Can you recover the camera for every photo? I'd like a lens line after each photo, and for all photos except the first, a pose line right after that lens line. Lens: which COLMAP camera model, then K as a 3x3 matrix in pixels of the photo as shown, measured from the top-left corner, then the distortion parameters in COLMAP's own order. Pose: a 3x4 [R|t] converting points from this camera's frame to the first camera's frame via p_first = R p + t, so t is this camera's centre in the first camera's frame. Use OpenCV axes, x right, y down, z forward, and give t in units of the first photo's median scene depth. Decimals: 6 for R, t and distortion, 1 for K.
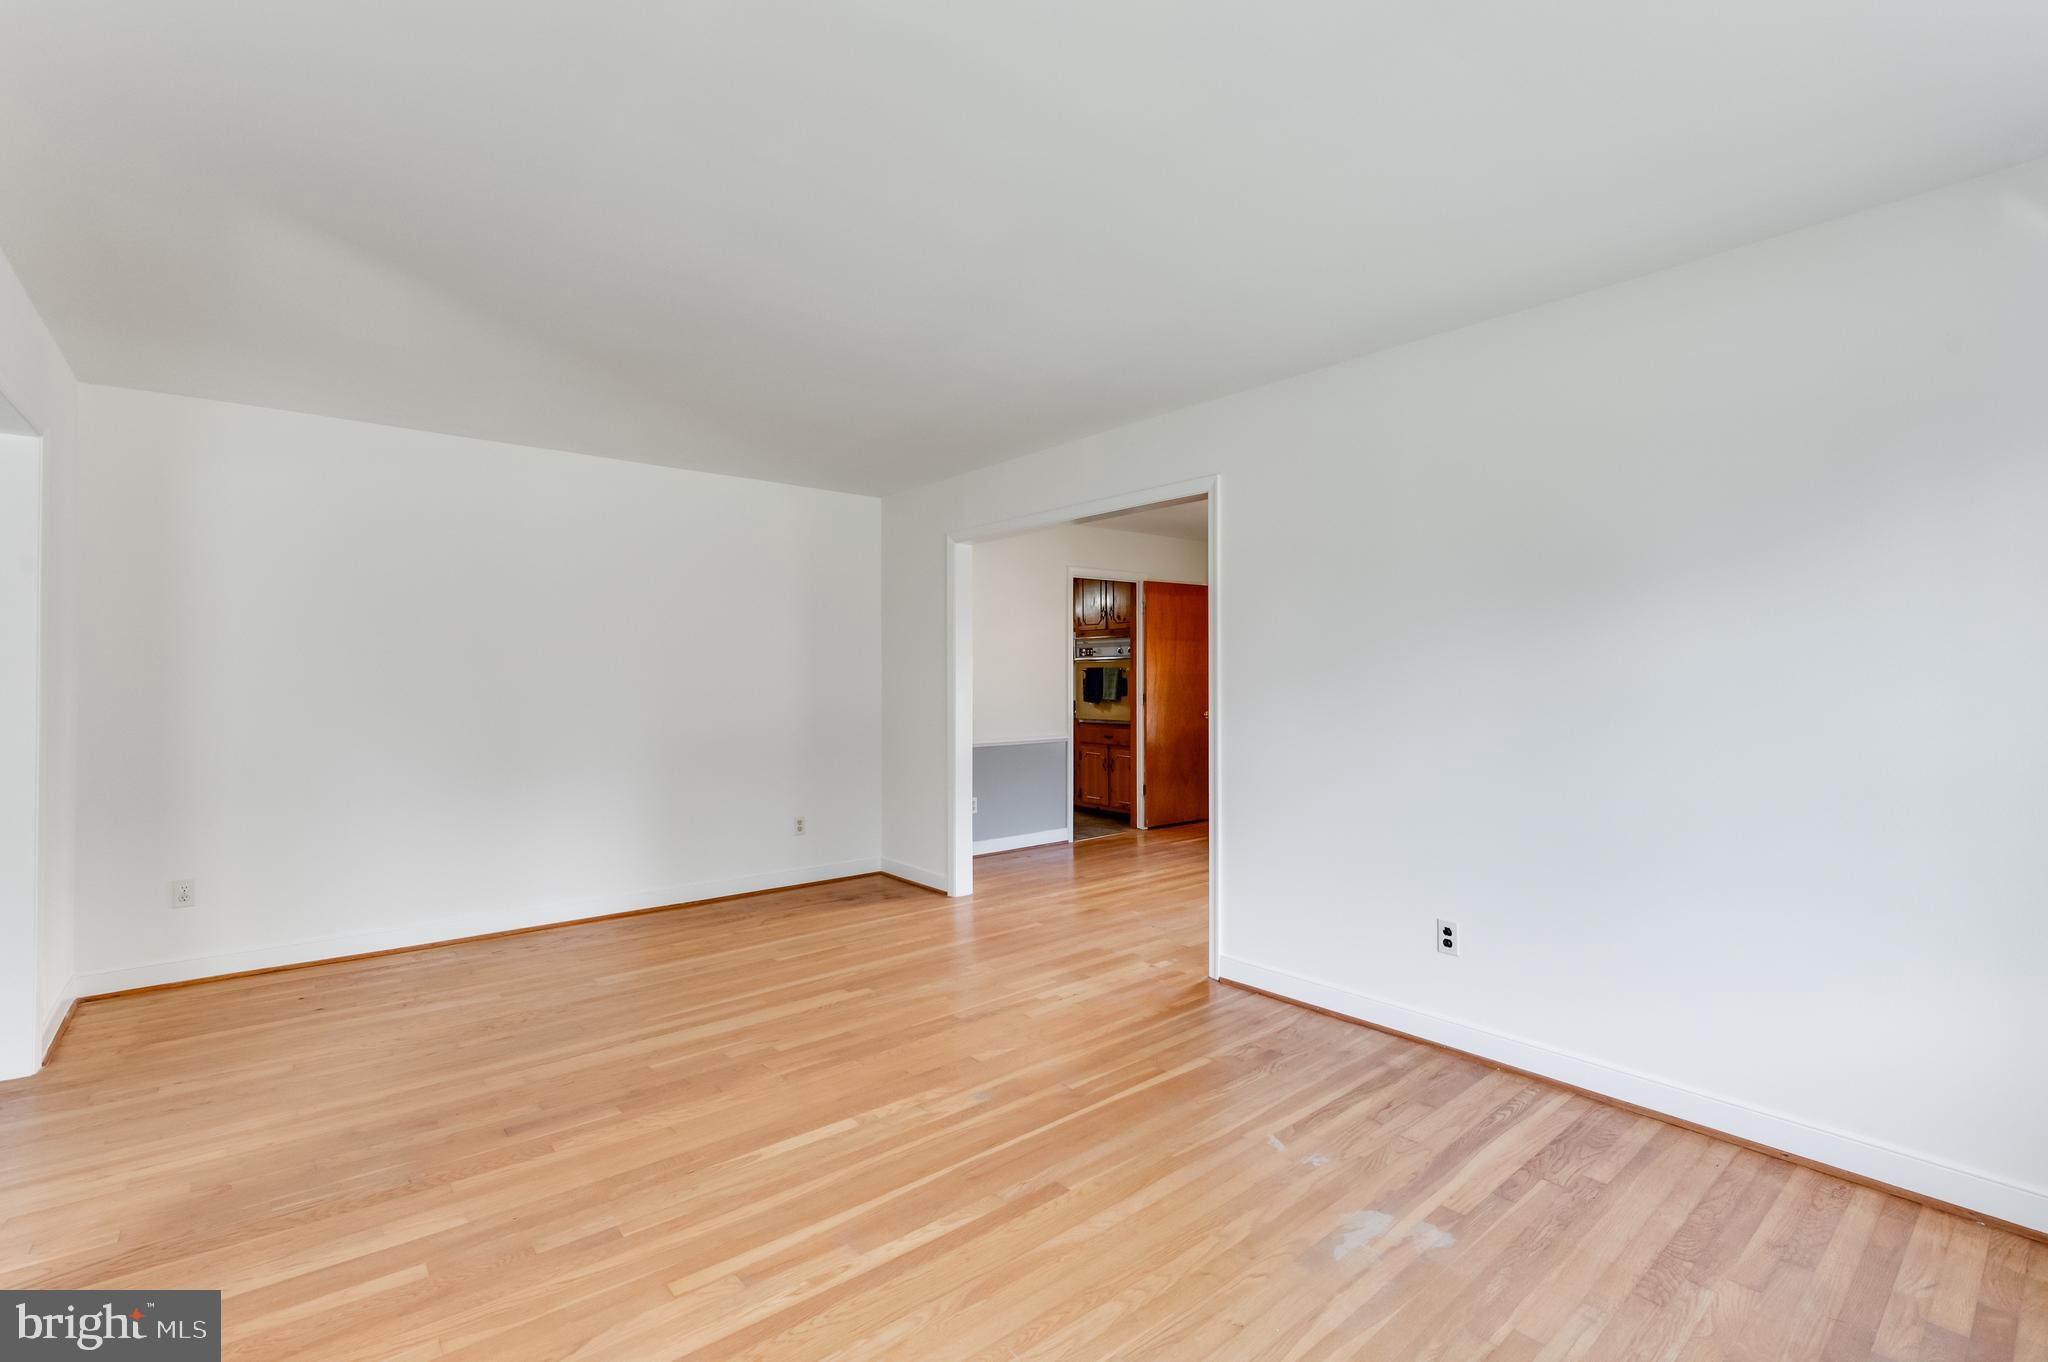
lens RADIAL K [[907.4, 0, 1007.3], [0, 907.4, 677.6], [0, 0, 1]] dist [-0.000454, -0.000270]
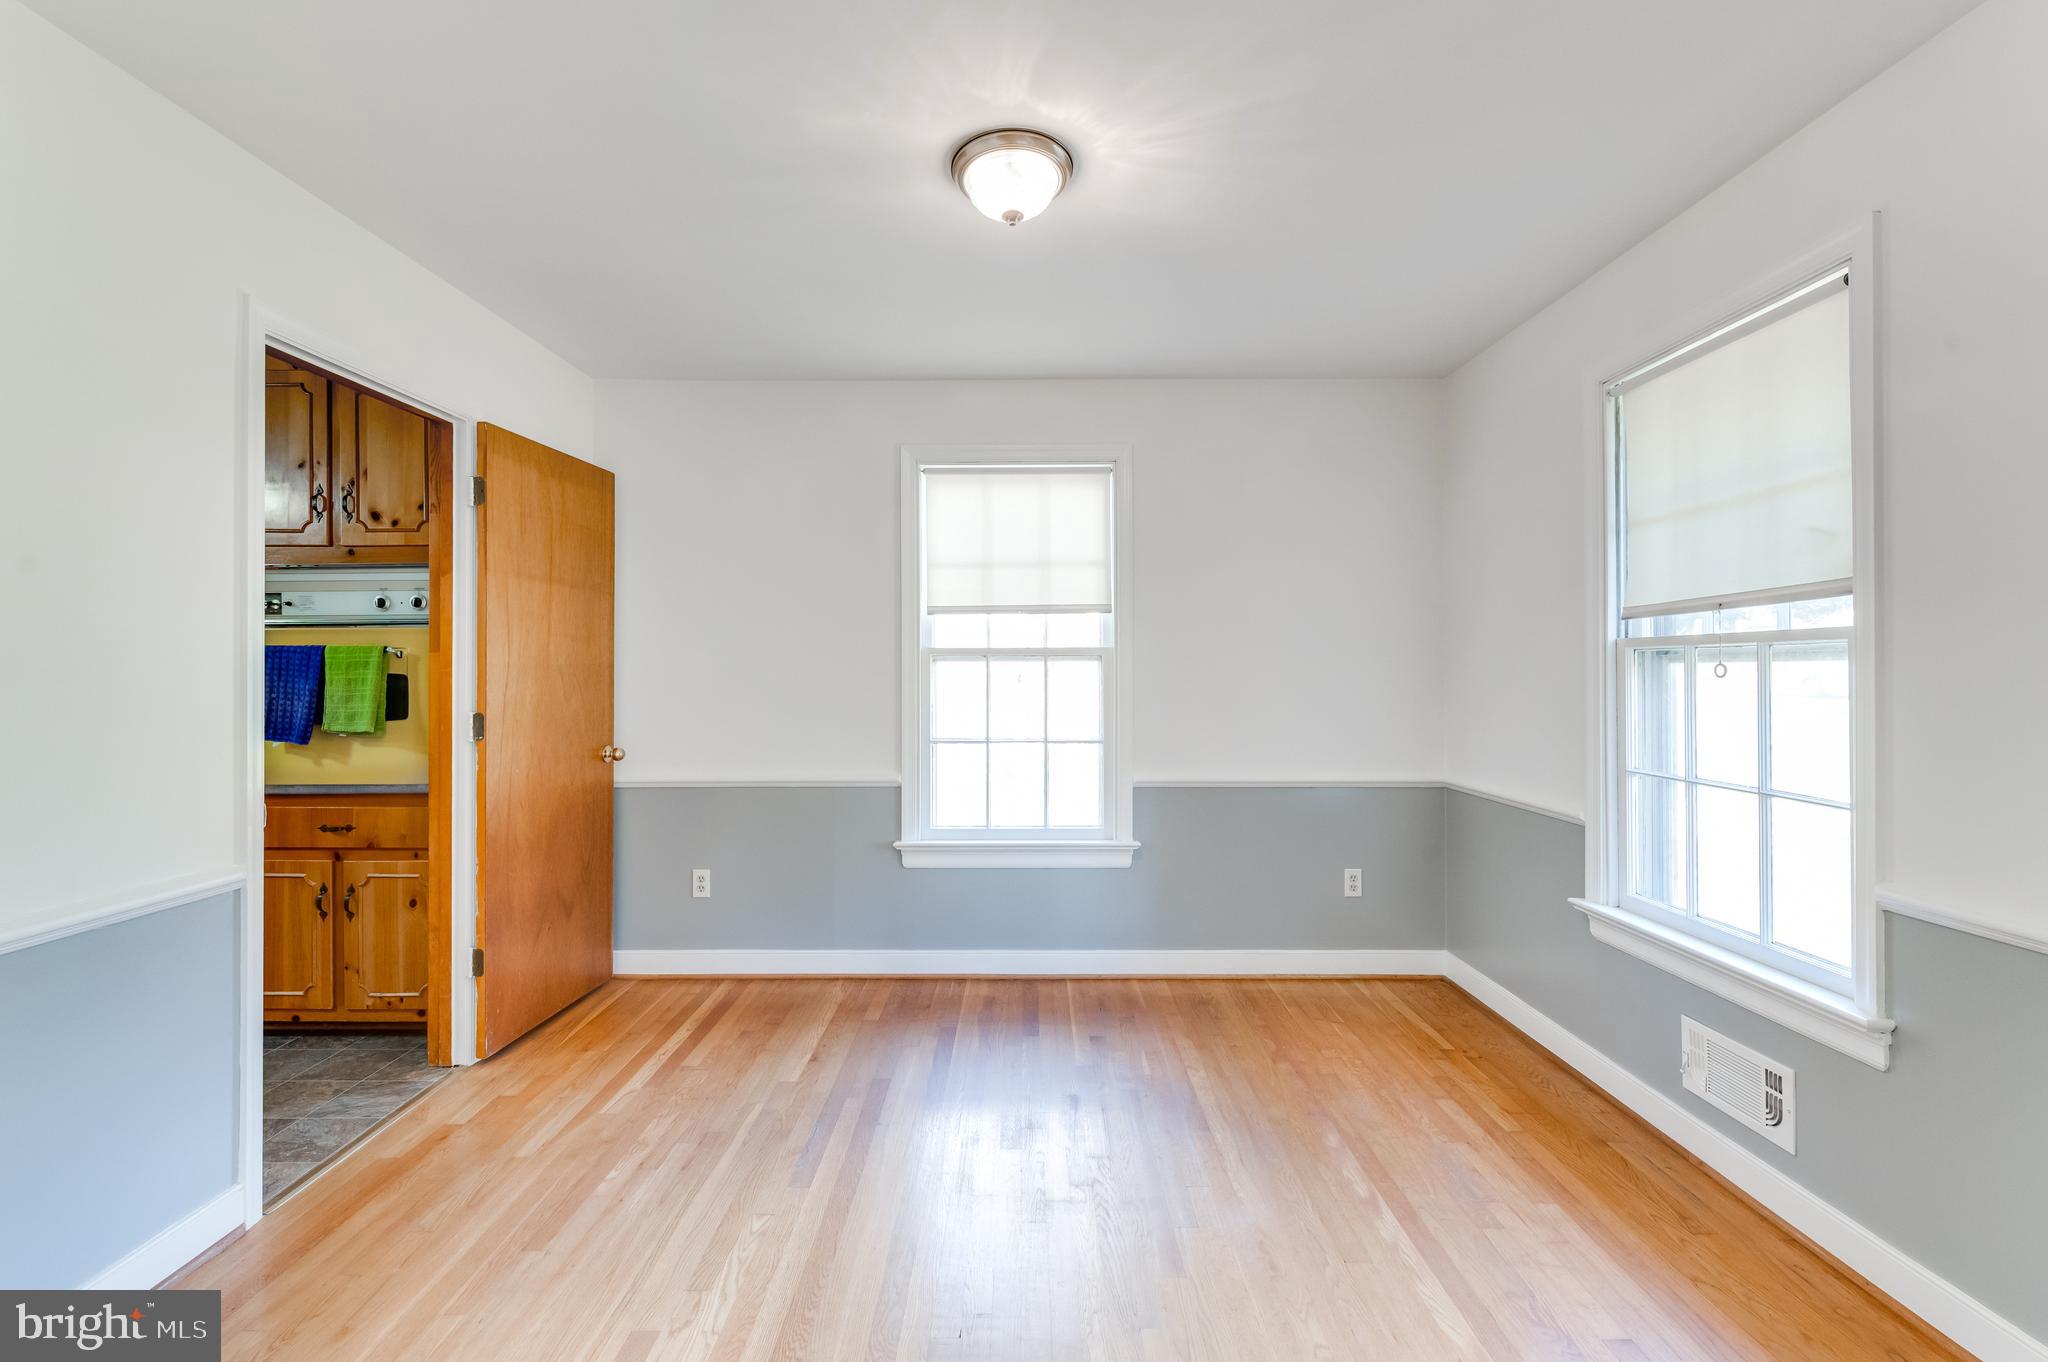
lens RADIAL K [[907.4, 0, 1017.0], [0, 907.4, 668.7], [0, 0, 1]] dist [-0.000454, -0.000270]
pose [[0.639566, 0.002965, 0.768731, 0.001483], [0.003394, 0.999972, -0.006680, 0.004514], [-0.768729, 0.006881, 0.639538, 1.167588]]
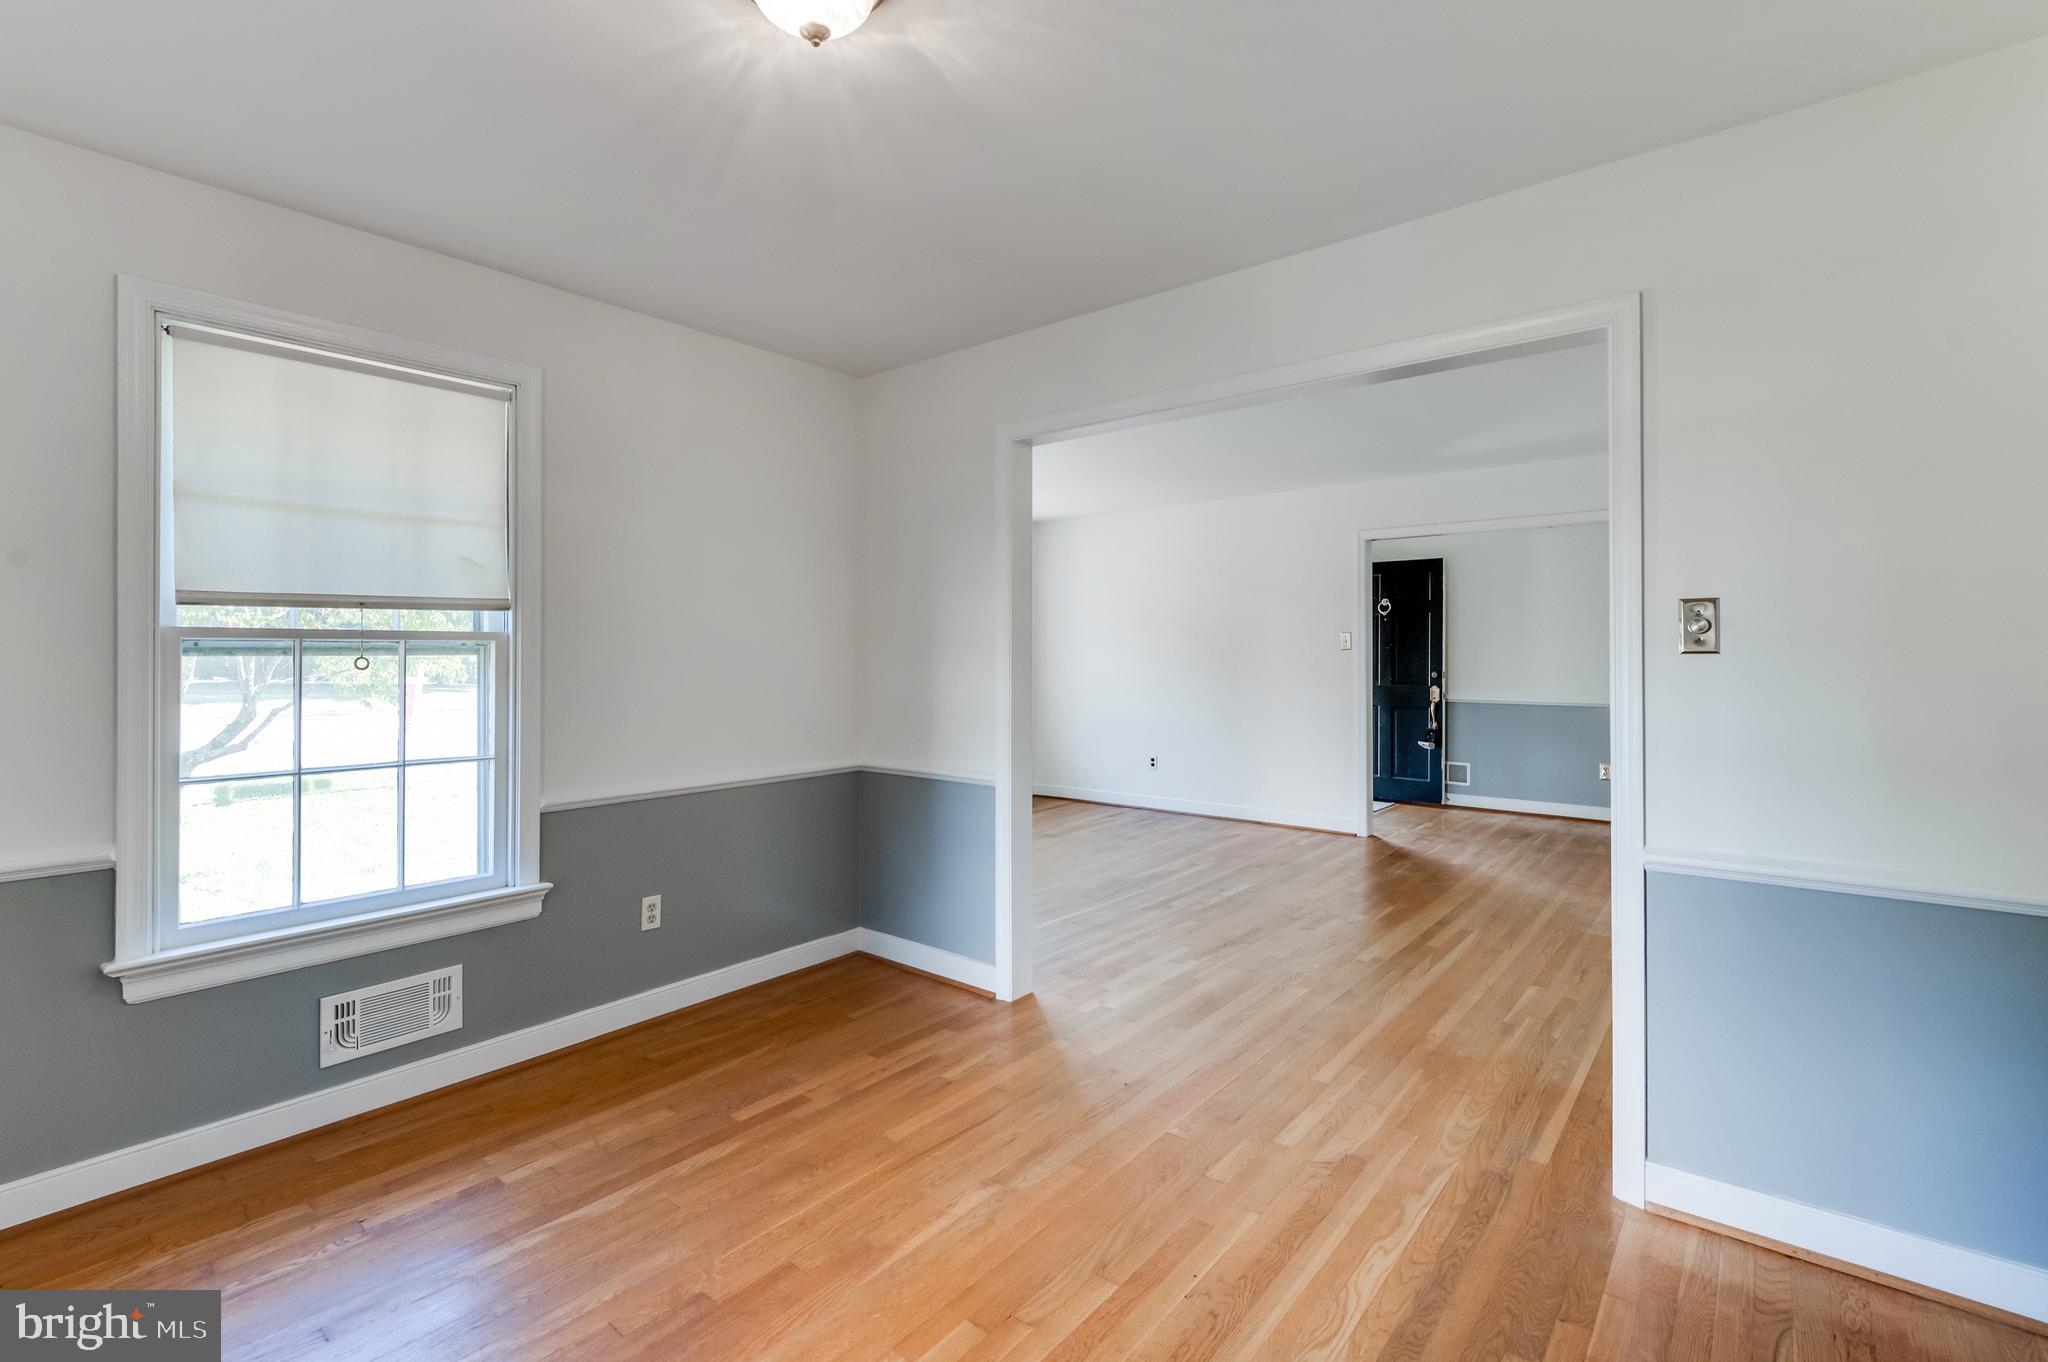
lens RADIAL K [[907.4, 0, 1017.0], [0, 907.4, 663.6], [0, 0, 1]] dist [-0.000454, -0.000270]
pose [[-0.983063, 0.008289, -0.183079, 0.415374], [0.006921, 0.999943, 0.008109, 0.001520], [0.183136, 0.006704, -0.983065, 1.951471]]
